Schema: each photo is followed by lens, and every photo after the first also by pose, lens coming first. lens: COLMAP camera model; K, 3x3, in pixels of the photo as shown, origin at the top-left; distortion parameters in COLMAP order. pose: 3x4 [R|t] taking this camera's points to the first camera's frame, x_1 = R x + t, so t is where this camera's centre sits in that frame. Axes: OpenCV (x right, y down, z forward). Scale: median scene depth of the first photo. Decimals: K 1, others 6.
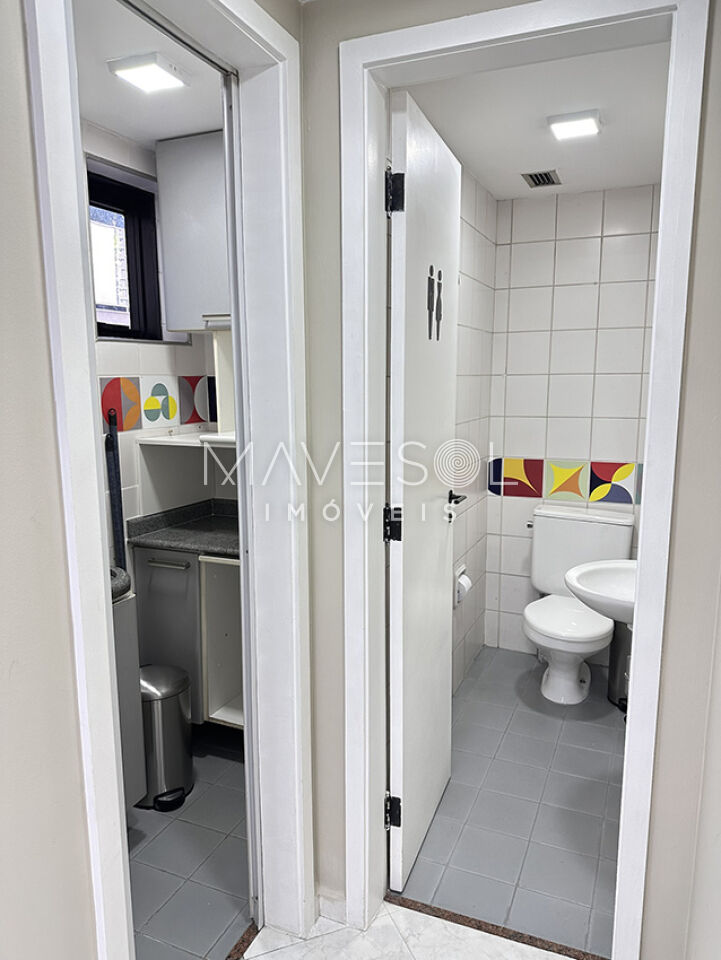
lens RADIAL K [[669.2, 0, 362.1], [0, 669.2, 484.0], [0, 0, 1]] dist [0.059253, -0.065885]
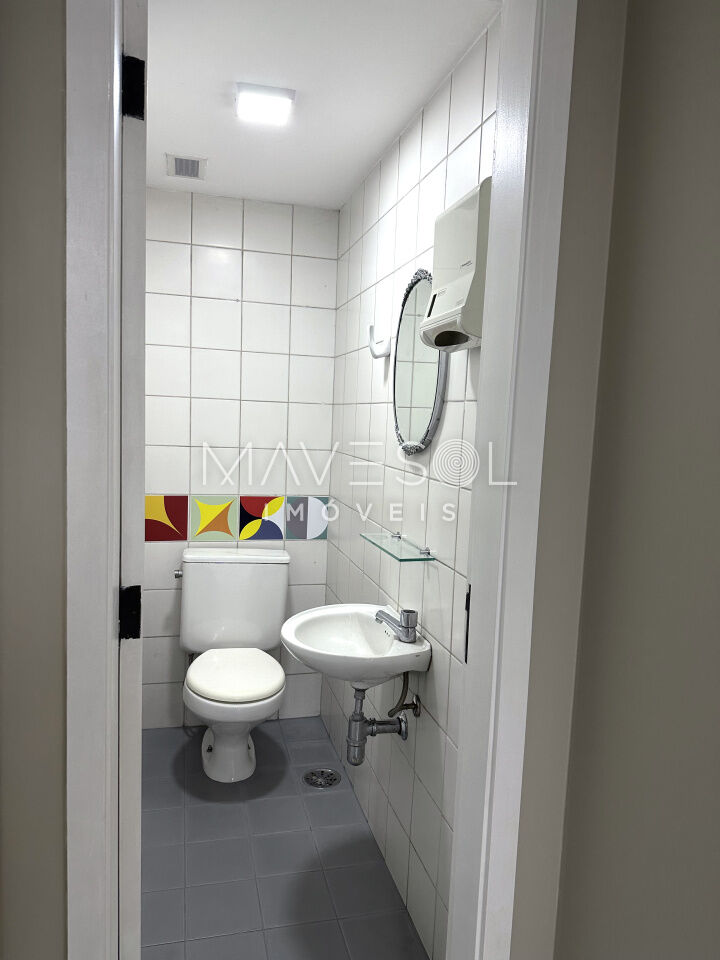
lens RADIAL K [[669.2, 0, 357.9], [0, 669.2, 481.1], [0, 0, 1]] dist [0.059253, -0.065885]
pose [[0.795190, -0.025396, 0.605828, -0.088743], [0.061140, 0.997389, -0.038441, -0.010155], [-0.603270, 0.067608, 0.794666, 0.214051]]
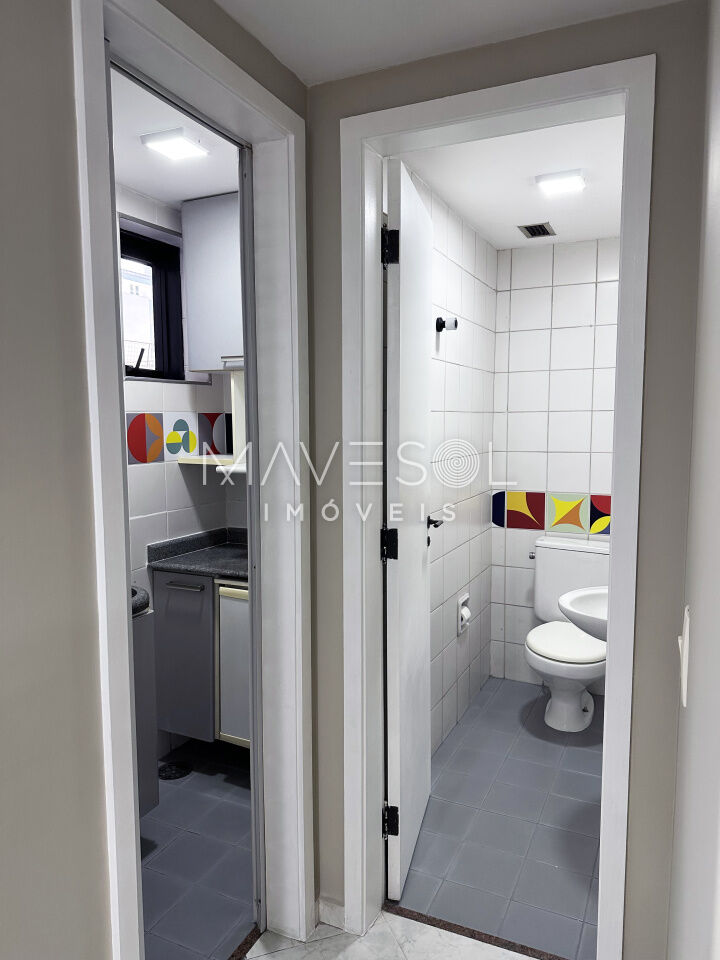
lens RADIAL K [[669.2, 0, 355.5], [0, 669.2, 485.2], [0, 0, 1]] dist [0.059253, -0.065885]
pose [[0.999227, 0.003929, -0.039114, 0.020765], [-0.006325, 0.998098, -0.061326, 0.019906], [0.038799, 0.061526, 0.997351, -0.055260]]
